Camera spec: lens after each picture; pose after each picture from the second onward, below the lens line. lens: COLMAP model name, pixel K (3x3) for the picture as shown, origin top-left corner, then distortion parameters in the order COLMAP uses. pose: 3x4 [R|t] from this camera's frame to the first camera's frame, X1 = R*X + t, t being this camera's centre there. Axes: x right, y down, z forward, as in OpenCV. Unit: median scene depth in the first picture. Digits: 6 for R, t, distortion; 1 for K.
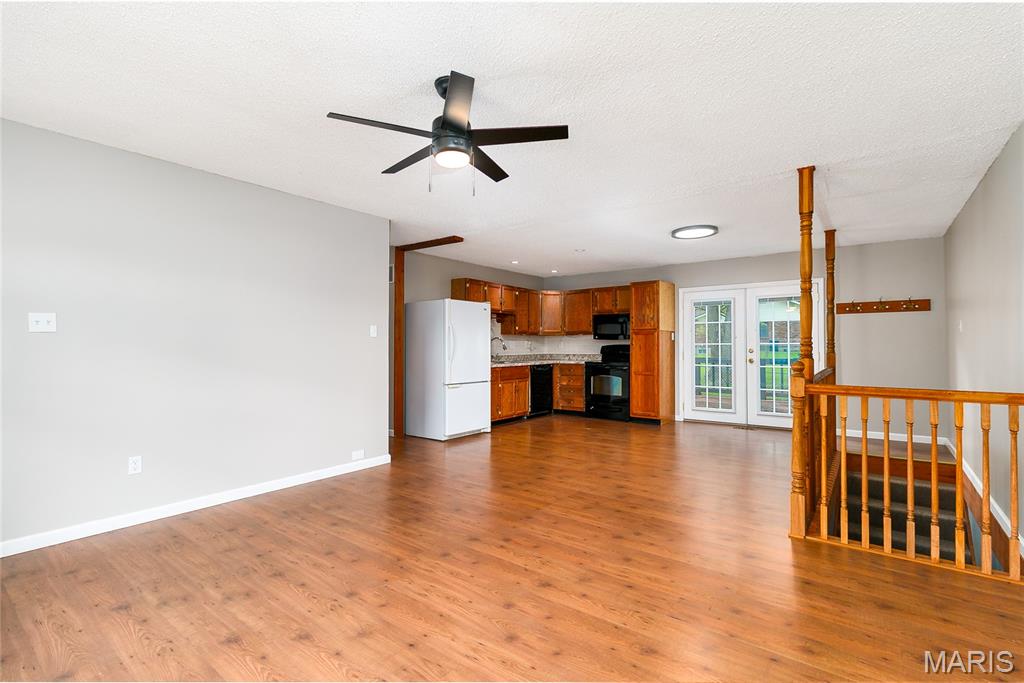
lens RADIAL K [[470.5, 0, 519.0], [0, 470.5, 341.5], [0, 0, 1]] dist [0.003668, 0.000825]
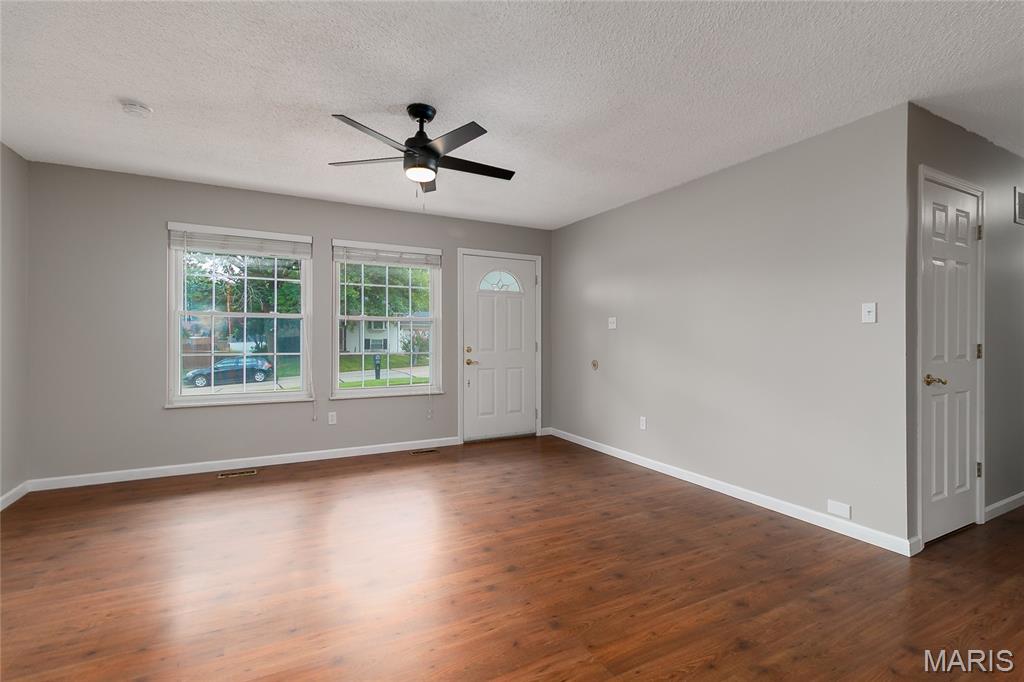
lens RADIAL K [[470.5, 0, 519.5], [0, 470.5, 339.4], [0, 0, 1]] dist [0.003668, 0.000825]
pose [[-0.410616, 0.001275, -0.911807, 0.573465], [0.002501, 0.999997, 0.000272, 0.014580], [0.911805, -0.002169, -0.410618, 1.191246]]
